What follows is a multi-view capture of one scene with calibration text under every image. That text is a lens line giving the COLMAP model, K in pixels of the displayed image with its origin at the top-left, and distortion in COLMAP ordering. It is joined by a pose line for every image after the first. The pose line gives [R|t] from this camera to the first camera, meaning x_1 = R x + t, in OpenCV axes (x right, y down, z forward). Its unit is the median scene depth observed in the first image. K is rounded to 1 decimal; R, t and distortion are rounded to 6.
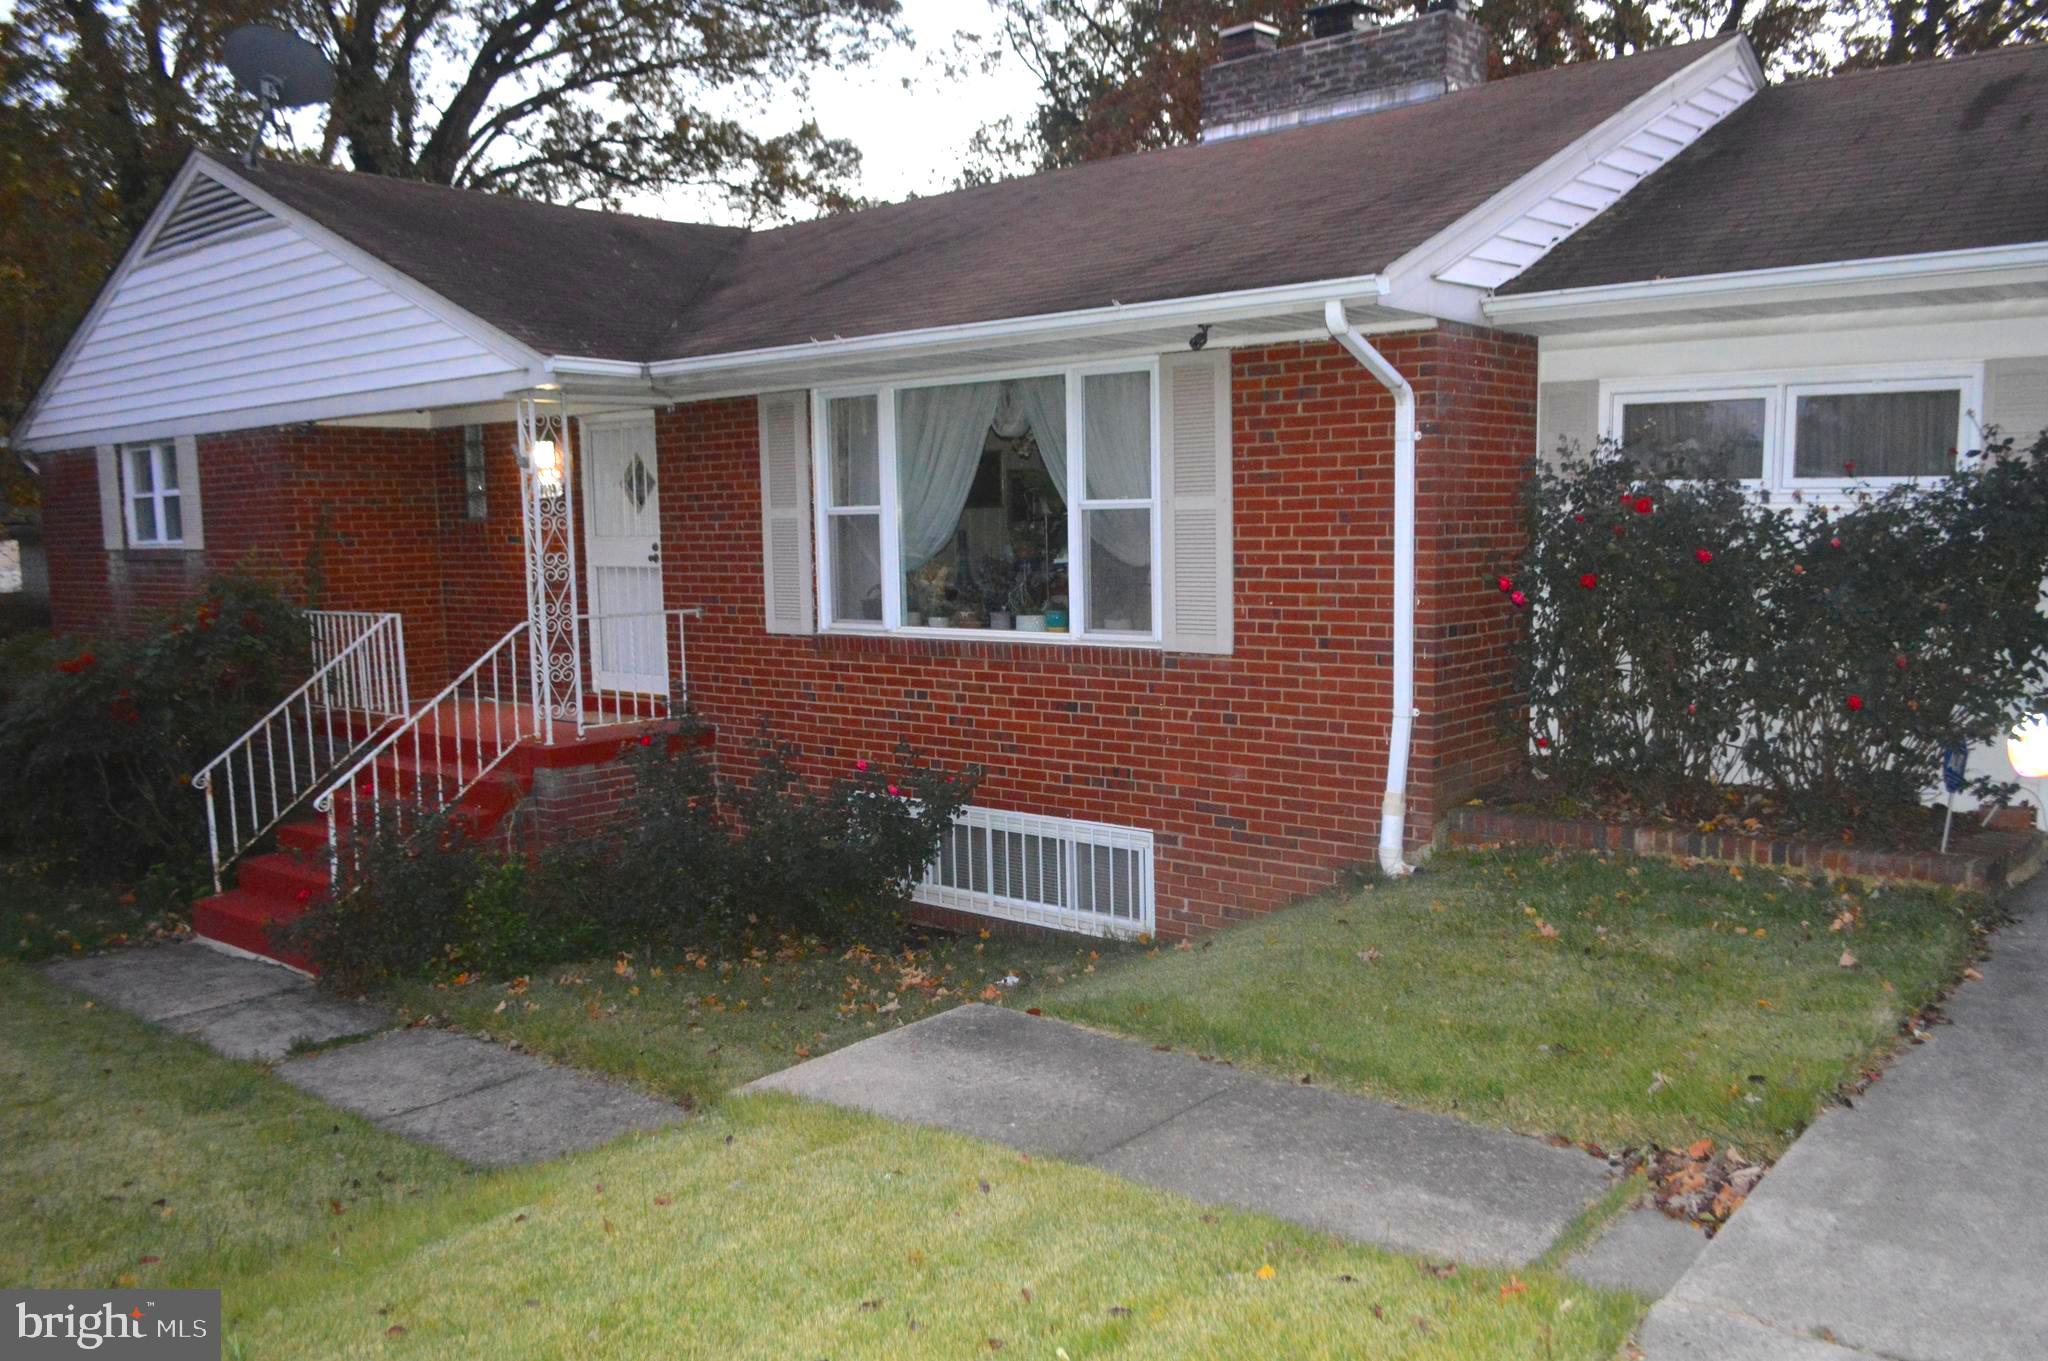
lens RADIAL K [[1581.5, 0, 1032.3], [0, 1581.5, 694.6], [0, 0, 1]] dist [-0.010670, -0.004199]
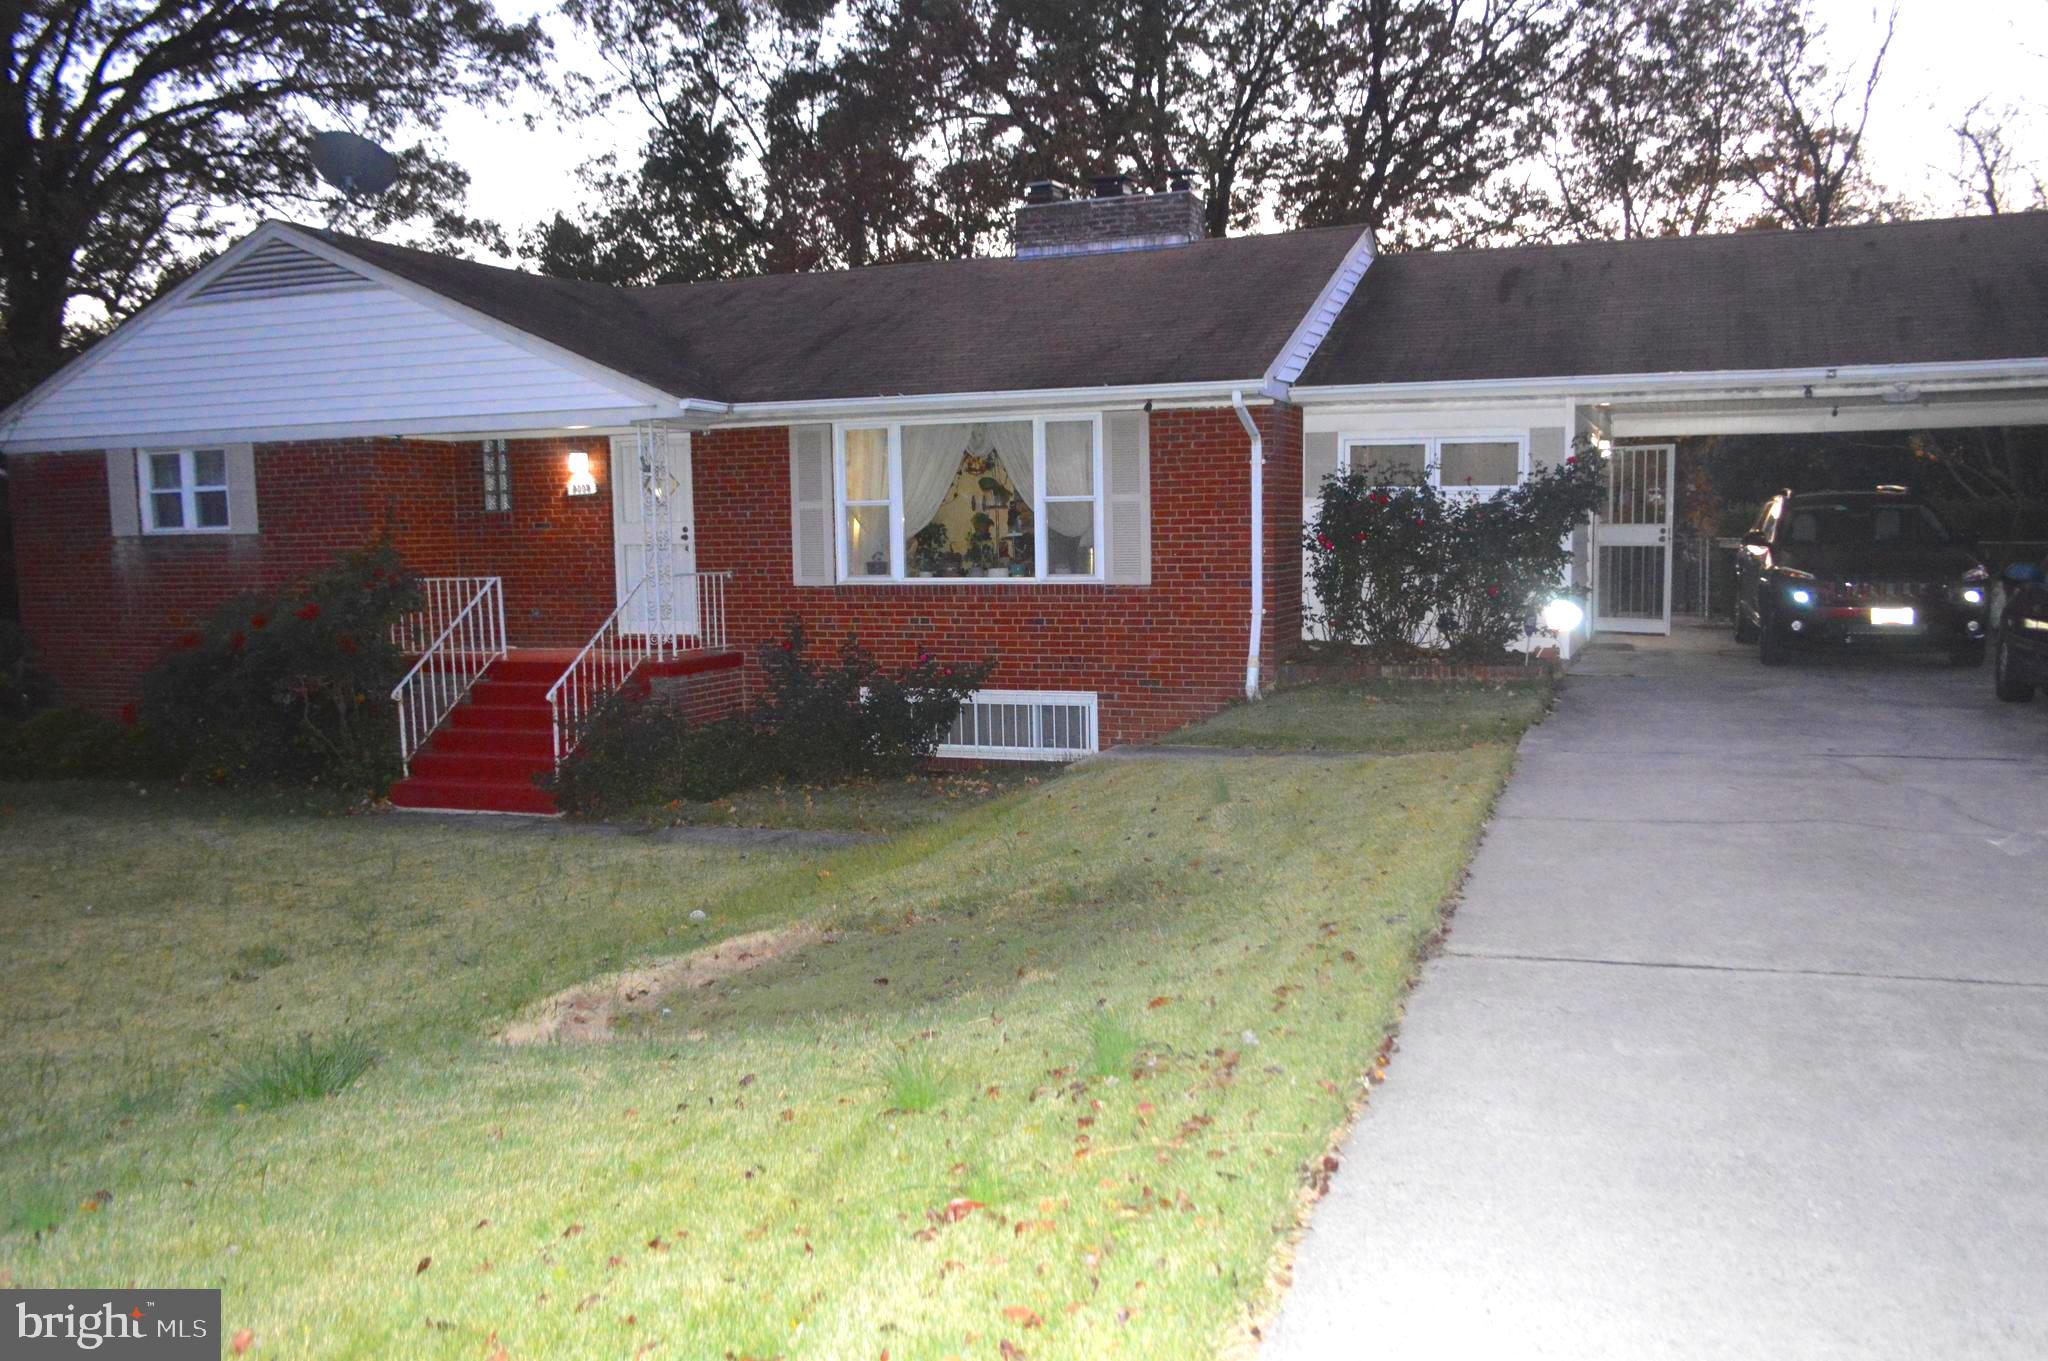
lens RADIAL K [[1581.5, 0, 1019.3], [0, 1581.5, 676.2], [0, 0, 1]] dist [-0.010670, -0.004199]
pose [[0.952354, -0.025869, 0.303896, -0.507180], [0.032234, 0.999353, -0.015947, 0.091961], [-0.303287, 0.024983, 0.952572, -0.571083]]
